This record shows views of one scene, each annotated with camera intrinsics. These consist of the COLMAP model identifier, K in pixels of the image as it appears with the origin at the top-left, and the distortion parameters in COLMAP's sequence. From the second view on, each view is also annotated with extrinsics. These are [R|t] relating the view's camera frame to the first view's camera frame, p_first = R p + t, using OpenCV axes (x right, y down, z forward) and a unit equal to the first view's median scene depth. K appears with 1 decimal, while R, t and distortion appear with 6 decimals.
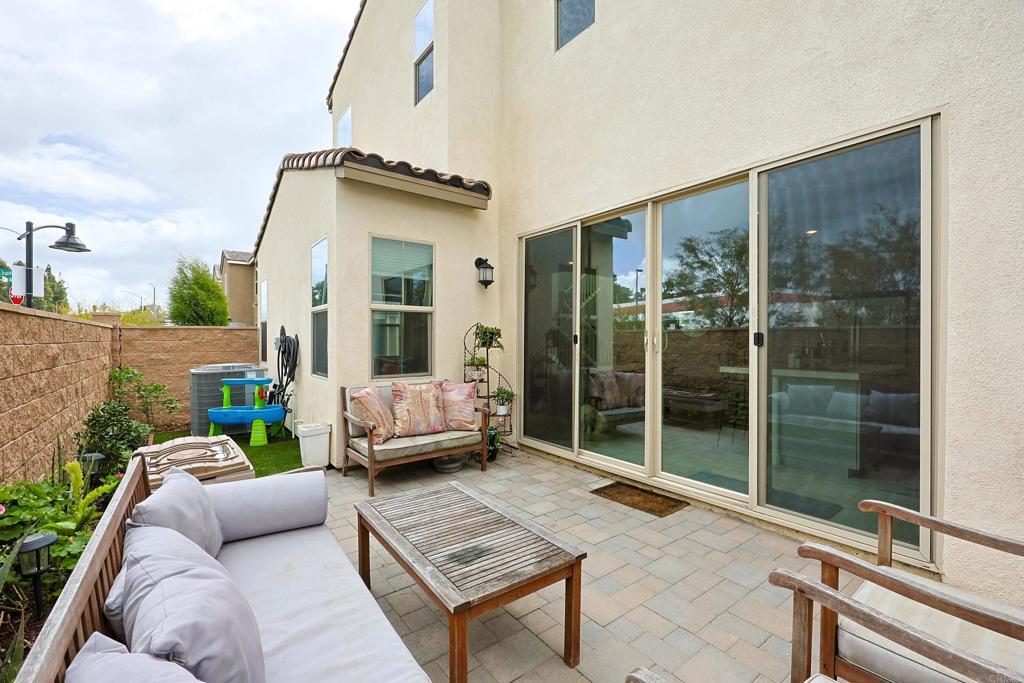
lens RADIAL K [[440.2, 0, 505.2], [0, 440.2, 339.7], [0, 0, 1]] dist [-0.000164, 0.000047]
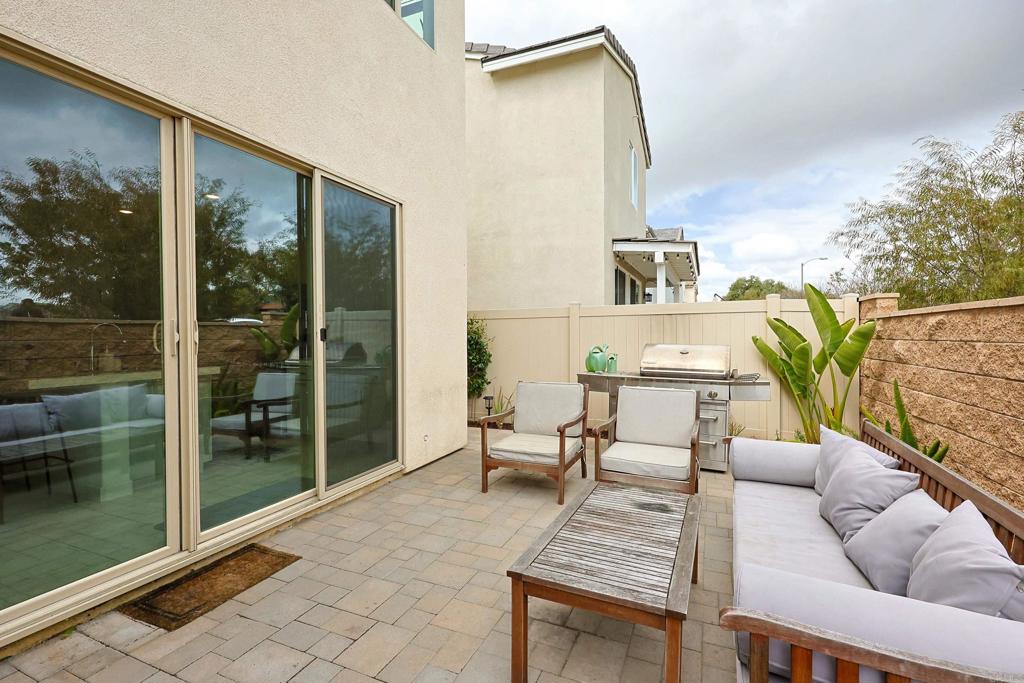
lens RADIAL K [[440.2, 0, 505.2], [0, 440.2, 339.7], [0, 0, 1]] dist [-0.000164, 0.000047]
pose [[-0.478266, -0.013204, 0.878116, -0.559664], [0.001779, 0.999870, 0.016004, -0.006281], [-0.878213, 0.009216, -0.478180, 1.126743]]
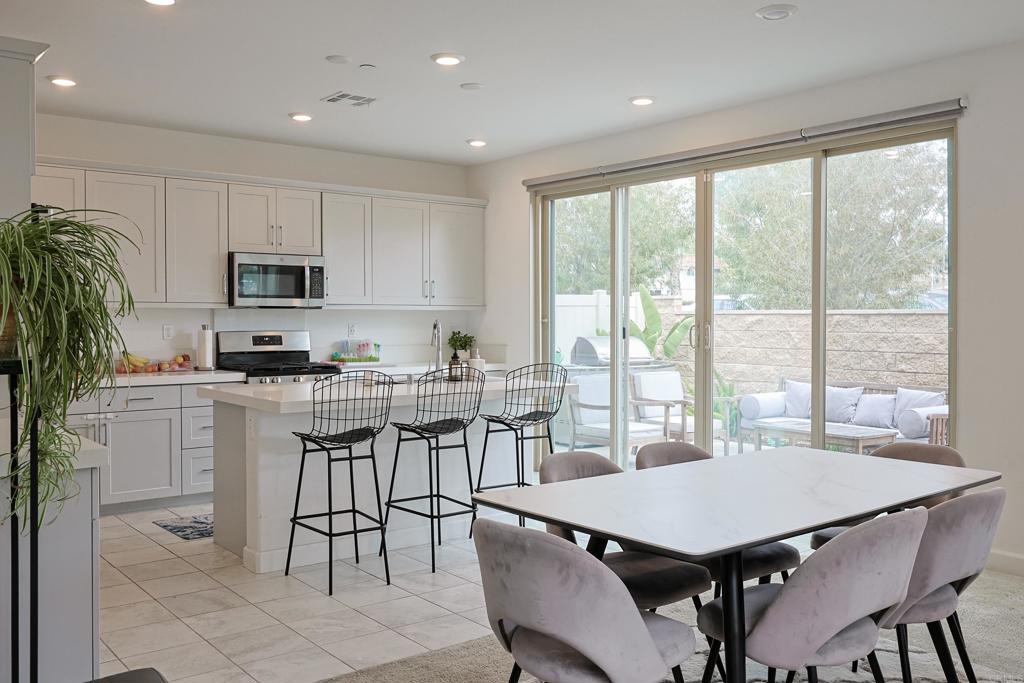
lens RADIAL K [[912.5, 0, 512.0], [0, 912.5, 341.5], [0, 0, 1]] dist [0.041297, 0.005664]
pose [[-0.999696, -0.001058, -0.024619, 0.867103], [-0.001821, 0.999517, 0.031009, -0.052325], [0.024574, 0.031044, -0.999216, 3.238654]]
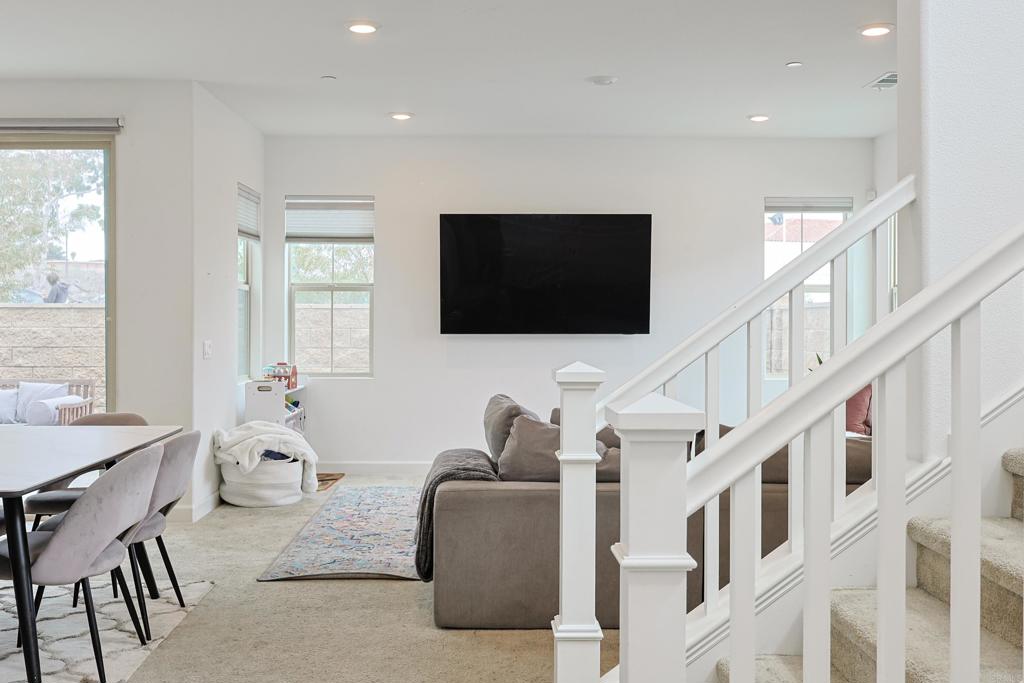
lens RADIAL K [[996.5, 0, 513.1], [0, 996.5, 318.8], [0, 0, 1]] dist [0.012590, 0.012706]
pose [[-0.594271, -0.003429, -0.804258, 1.161205], [-0.008362, 0.999963, 0.001915, -0.035190], [0.804222, 0.007863, -0.594278, 3.453939]]
